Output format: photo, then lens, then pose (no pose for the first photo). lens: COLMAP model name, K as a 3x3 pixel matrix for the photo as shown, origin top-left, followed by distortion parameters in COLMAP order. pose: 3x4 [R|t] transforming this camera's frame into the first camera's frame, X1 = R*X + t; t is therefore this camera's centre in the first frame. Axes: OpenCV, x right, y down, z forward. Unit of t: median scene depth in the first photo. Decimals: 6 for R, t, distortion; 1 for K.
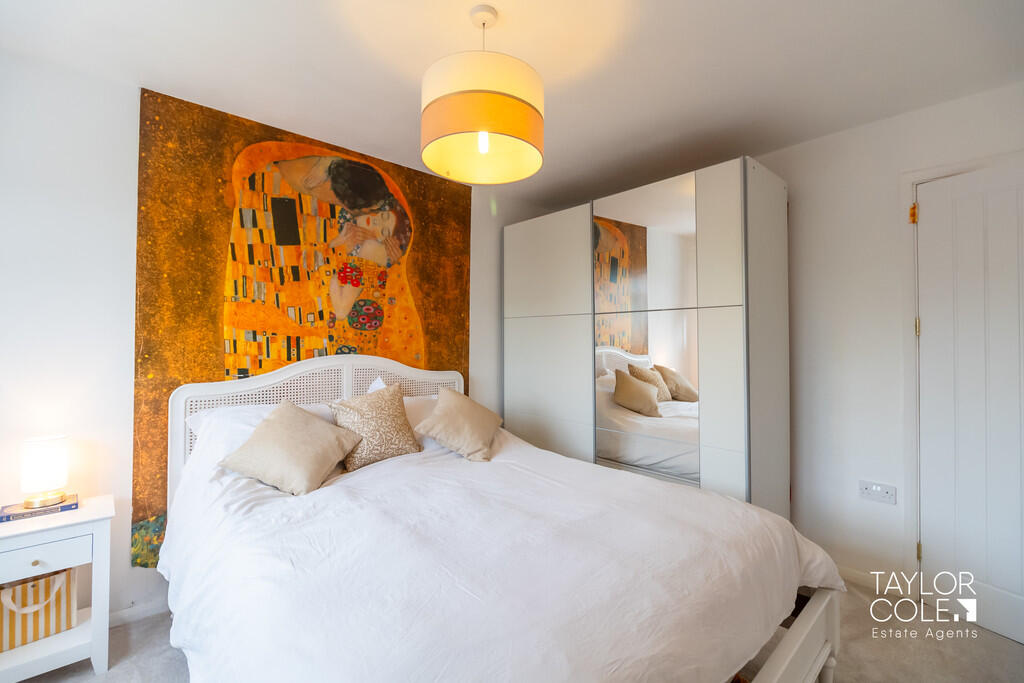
lens RADIAL K [[446.8, 0, 512.9], [0, 446.8, 336.1], [0, 0, 1]] dist [-0.001748, -0.000532]
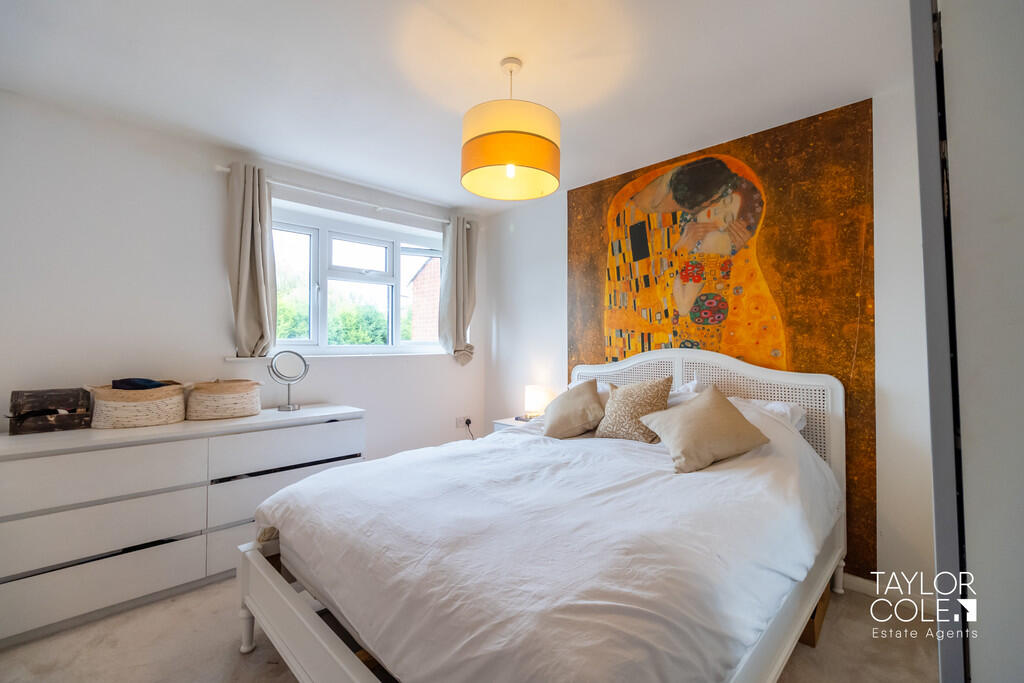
lens RADIAL K [[446.8, 0, 512.9], [0, 446.8, 336.1], [0, 0, 1]] dist [-0.001748, -0.000532]
pose [[0.038048, -0.020811, -0.999059, 0.669031], [0.015412, 0.999676, -0.020237, 0.026893], [0.999157, -0.014627, 0.038357, 0.550883]]
